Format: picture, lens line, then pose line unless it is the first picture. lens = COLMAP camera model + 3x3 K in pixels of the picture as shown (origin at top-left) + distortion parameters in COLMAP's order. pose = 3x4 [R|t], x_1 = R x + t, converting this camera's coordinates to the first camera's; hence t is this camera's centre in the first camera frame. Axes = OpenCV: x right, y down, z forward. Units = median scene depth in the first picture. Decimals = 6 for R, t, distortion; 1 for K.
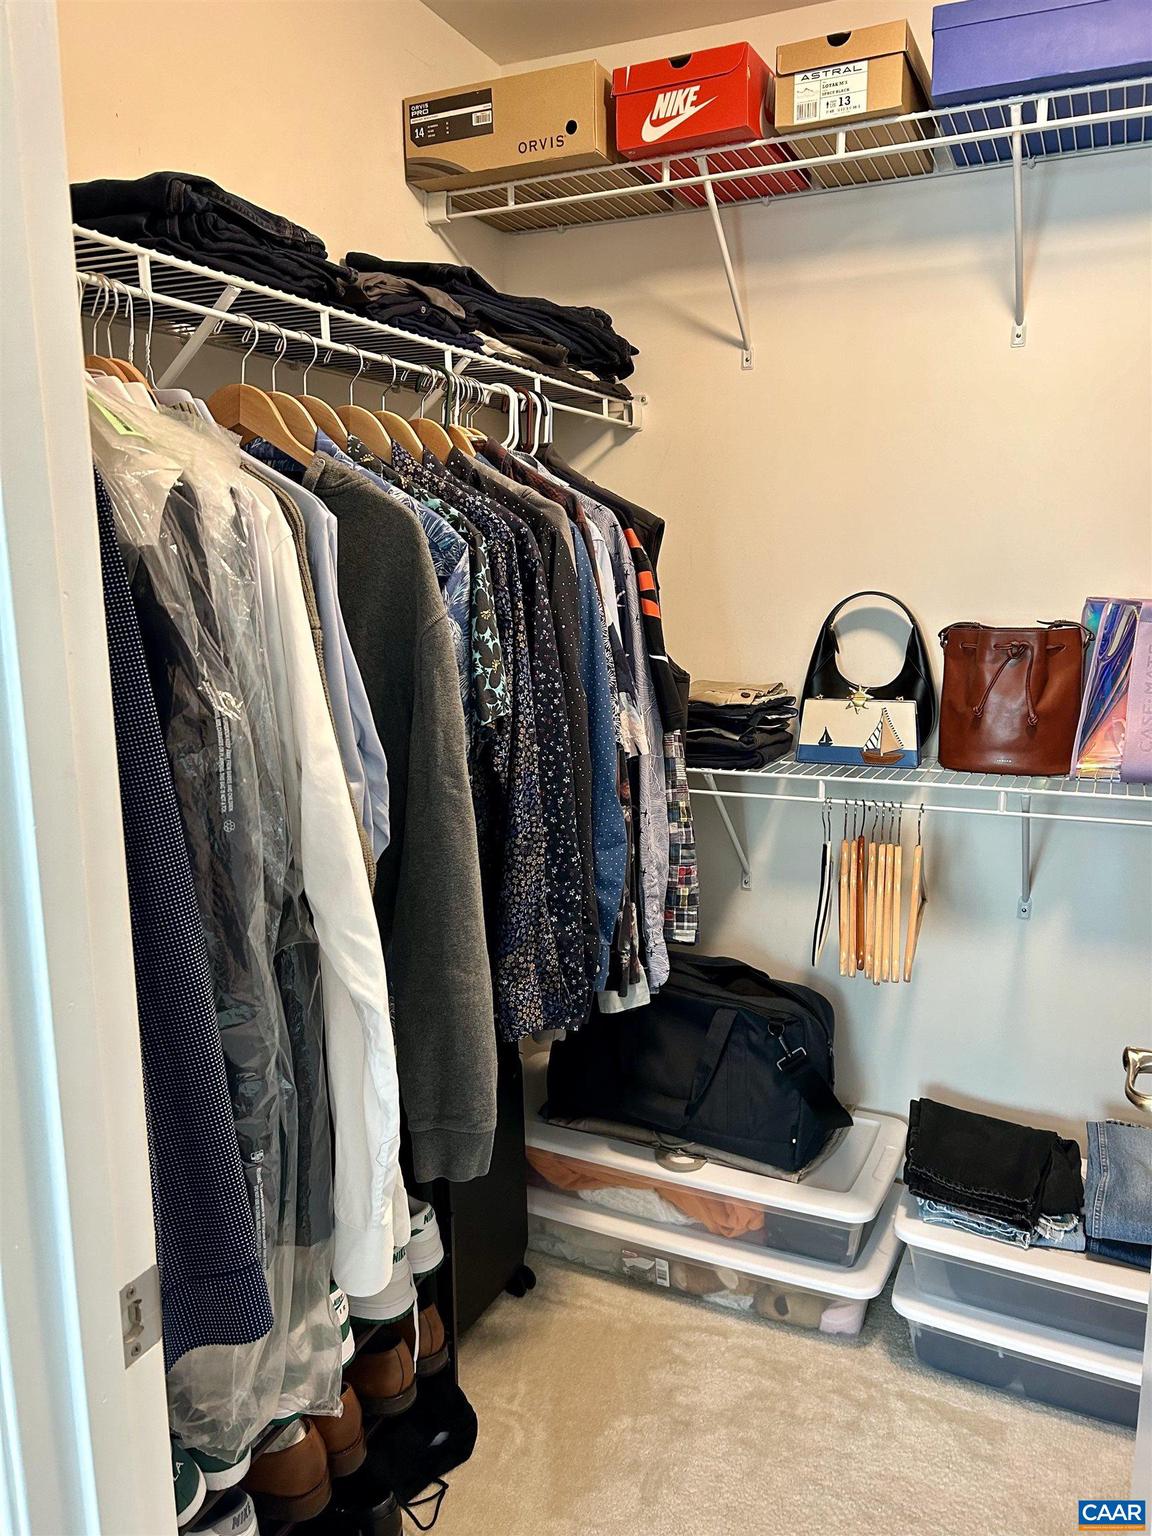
lens RADIAL K [[1141.3, 0, 584.1], [0, 1141.3, 756.8], [0, 0, 1]] dist [0.037873, -0.034453]
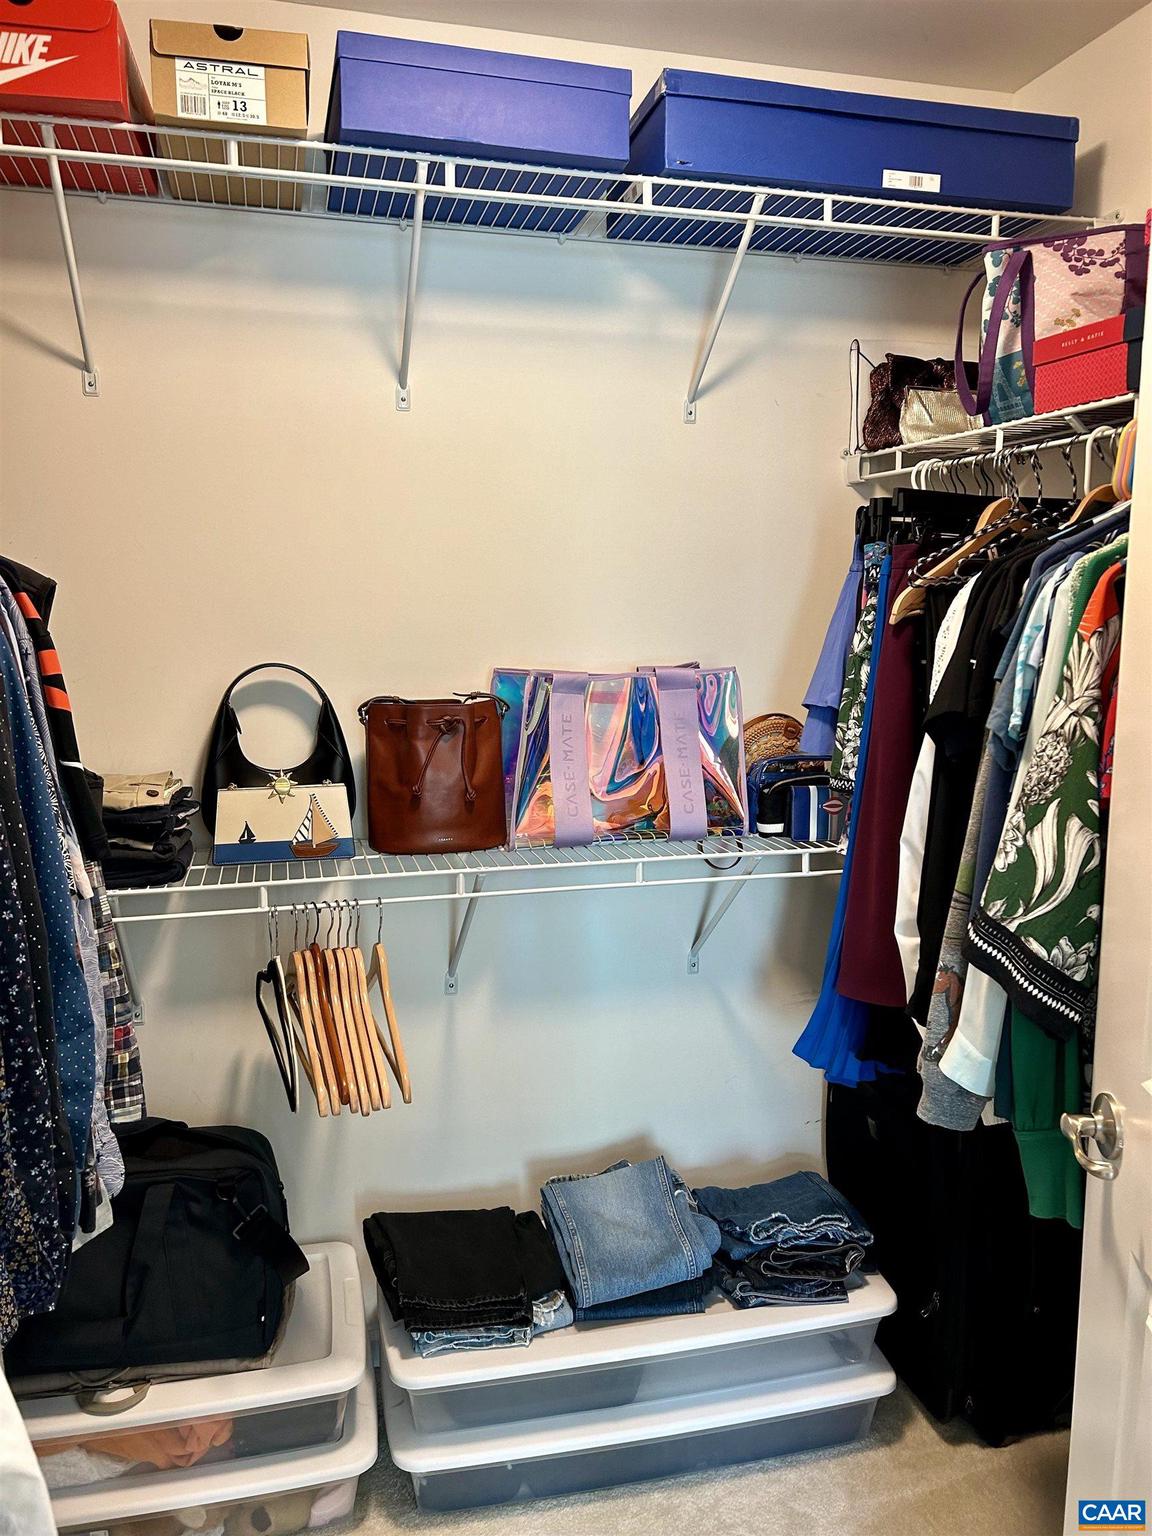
lens RADIAL K [[1141.3, 0, 584.1], [0, 1141.3, 756.8], [0, 0, 1]] dist [0.037873, -0.034453]
pose [[0.779132, -0.071852, 0.622728, -0.133167], [0.094302, 0.995539, -0.003119, -0.051187], [-0.619726, 0.061154, 0.782432, 0.176125]]
